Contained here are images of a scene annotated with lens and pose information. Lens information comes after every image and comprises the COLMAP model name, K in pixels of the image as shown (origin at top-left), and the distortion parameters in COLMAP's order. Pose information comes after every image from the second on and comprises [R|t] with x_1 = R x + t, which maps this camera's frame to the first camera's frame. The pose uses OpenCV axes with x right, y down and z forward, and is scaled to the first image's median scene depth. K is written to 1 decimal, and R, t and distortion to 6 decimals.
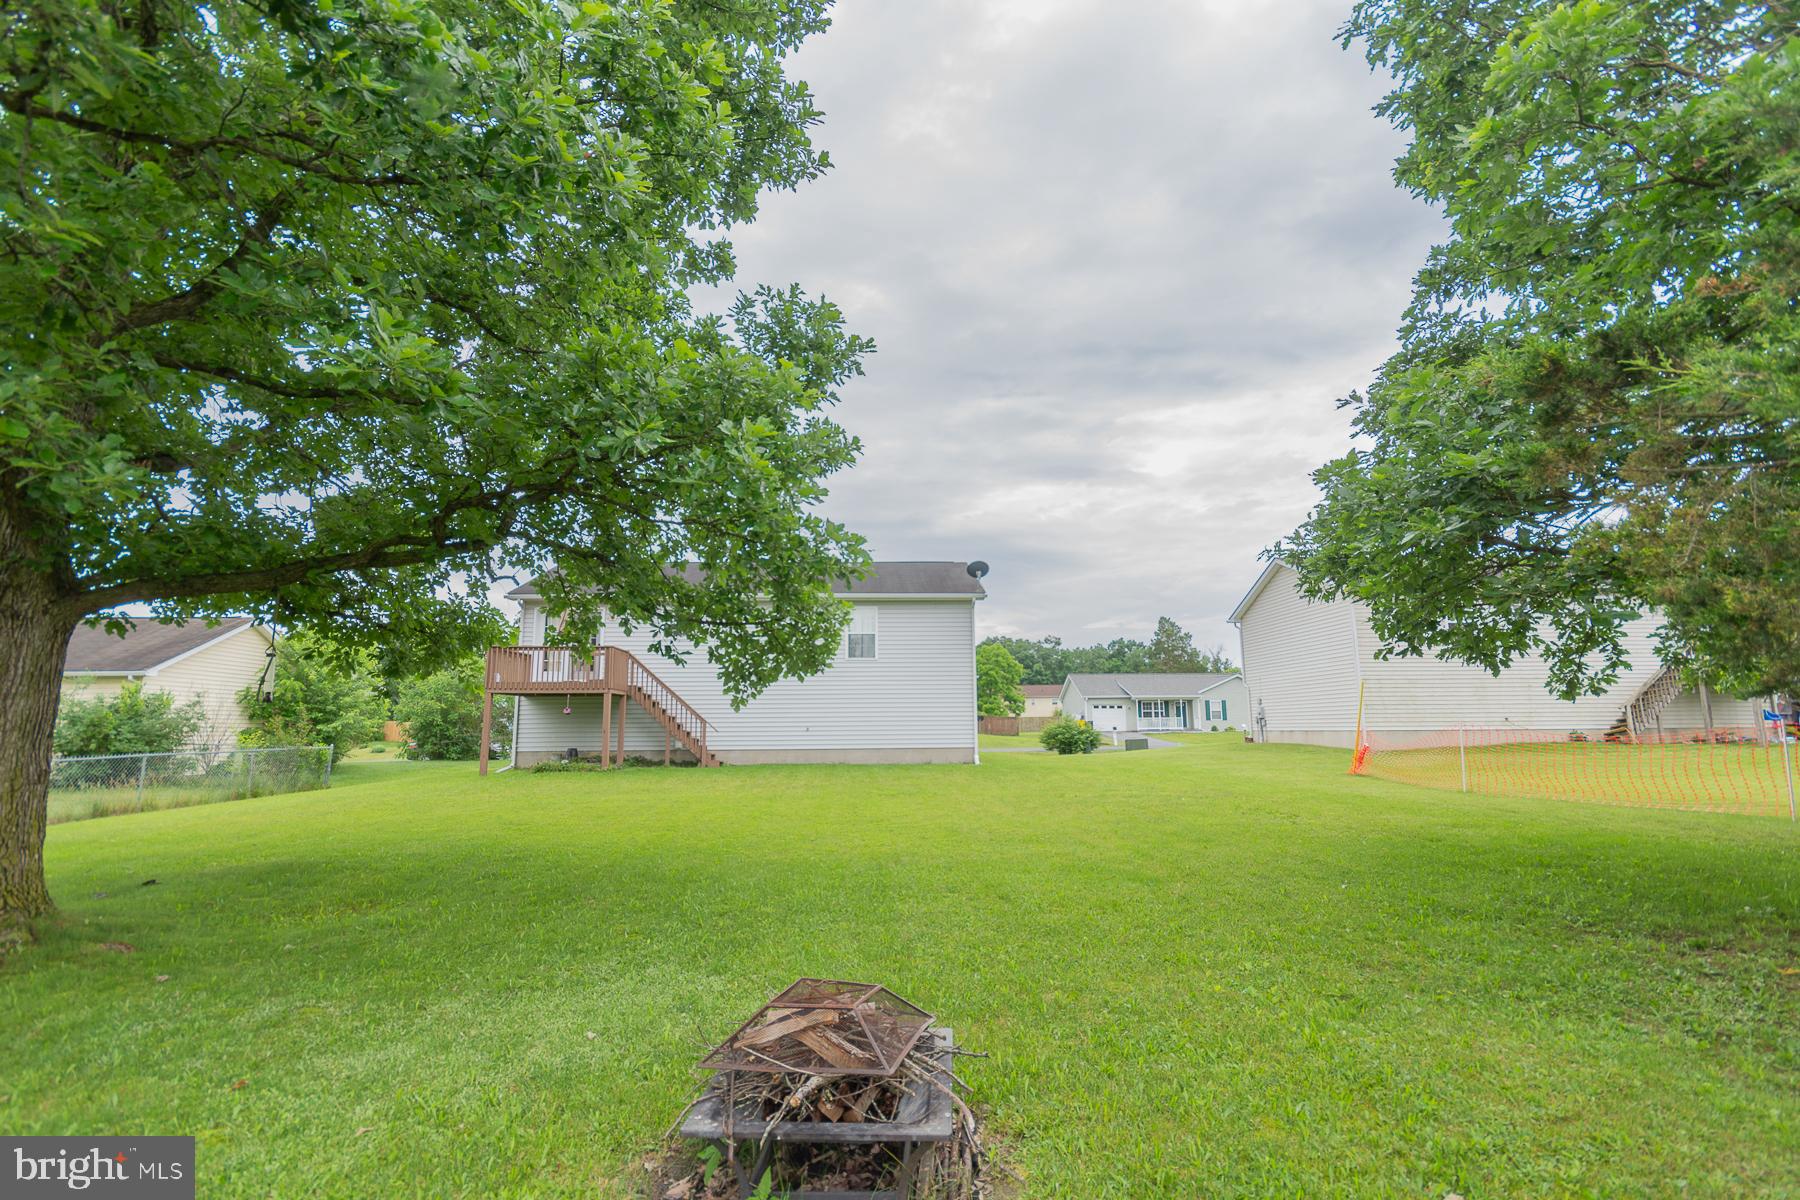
lens RADIAL K [[813.0, 0, 900.0], [0, 813.0, 600.0], [0, 0, 1]] dist [0.000356, 0.000106]
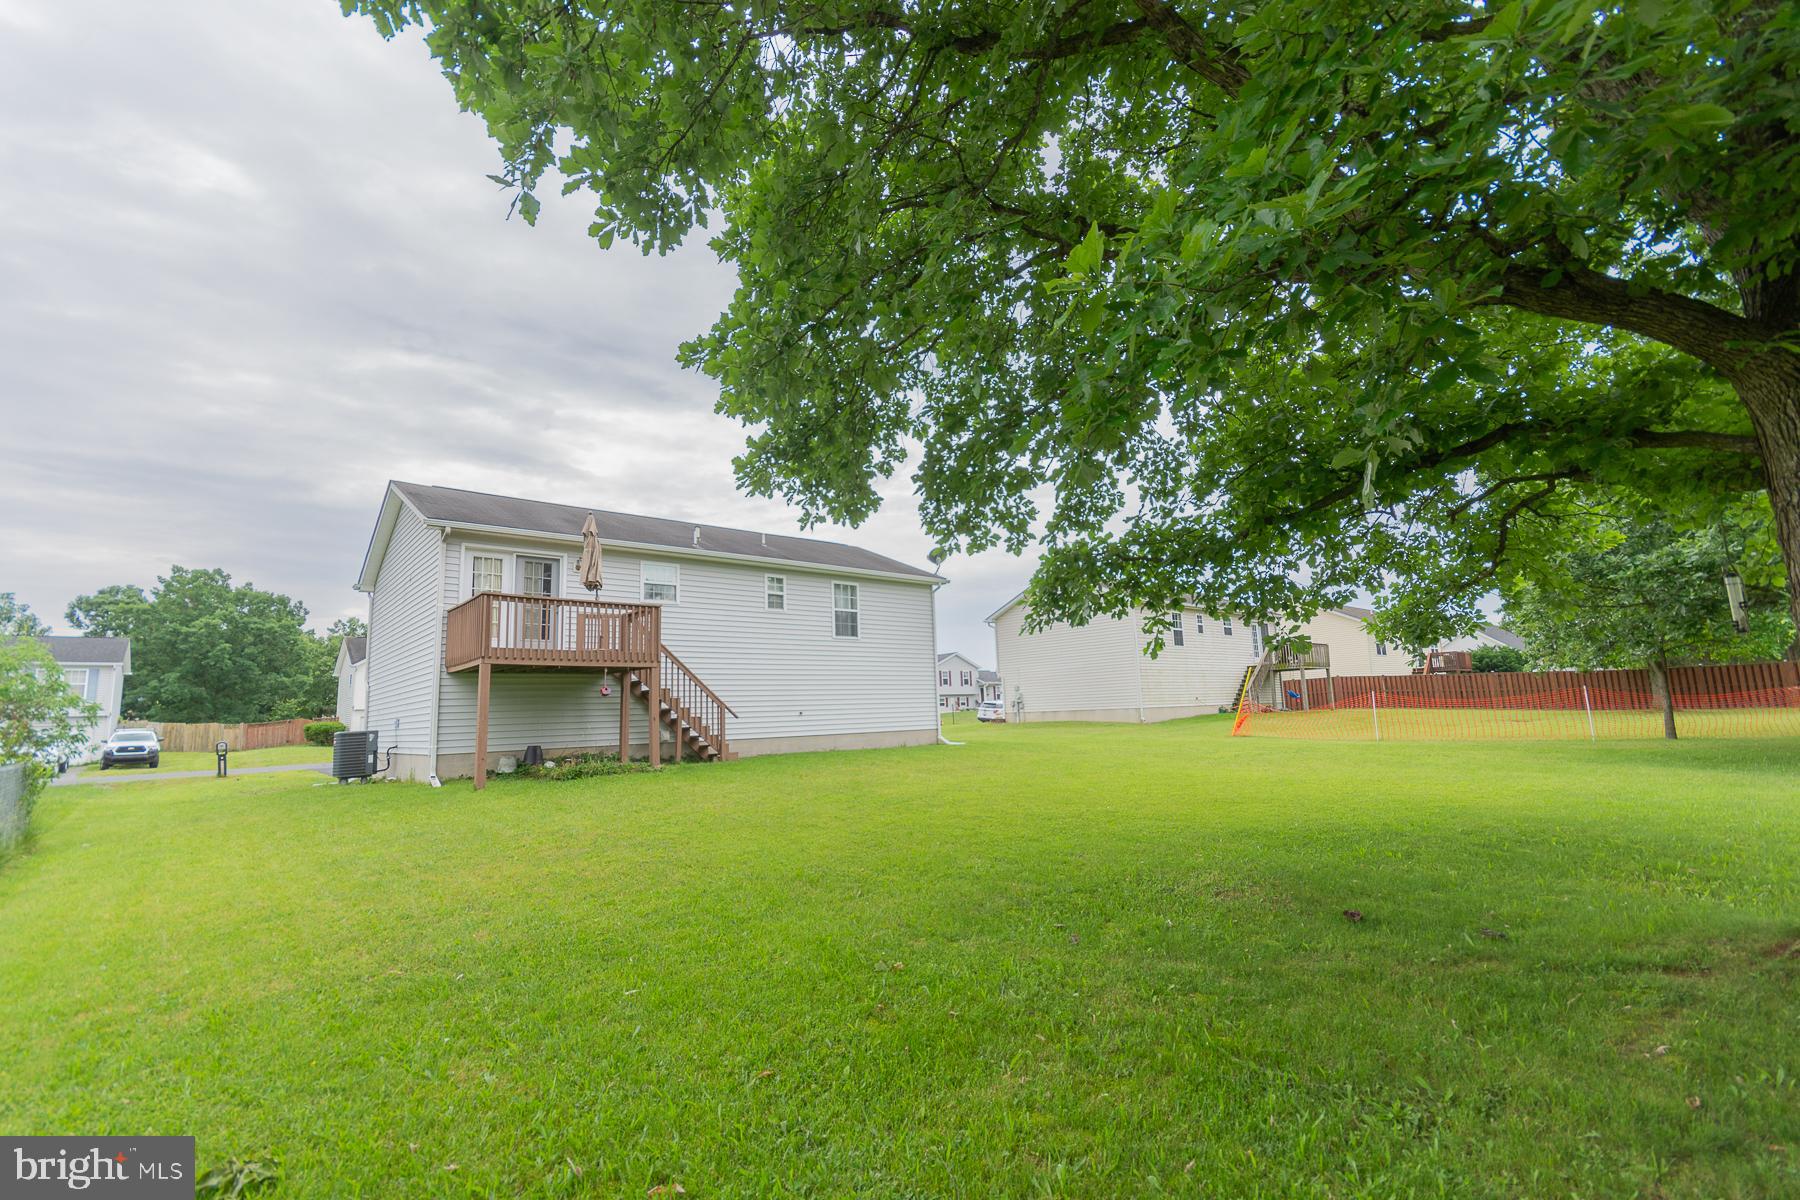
lens RADIAL K [[790.3, 0, 900.1], [0, 790.3, 601.6], [0, 0, 1]] dist [0.003738, -0.001023]
pose [[0.778806, 0.070021, 0.623344, -0.541536], [-0.070423, 0.997228, -0.024033, 0.045771], [-0.623299, -0.025181, 0.781578, 0.239092]]
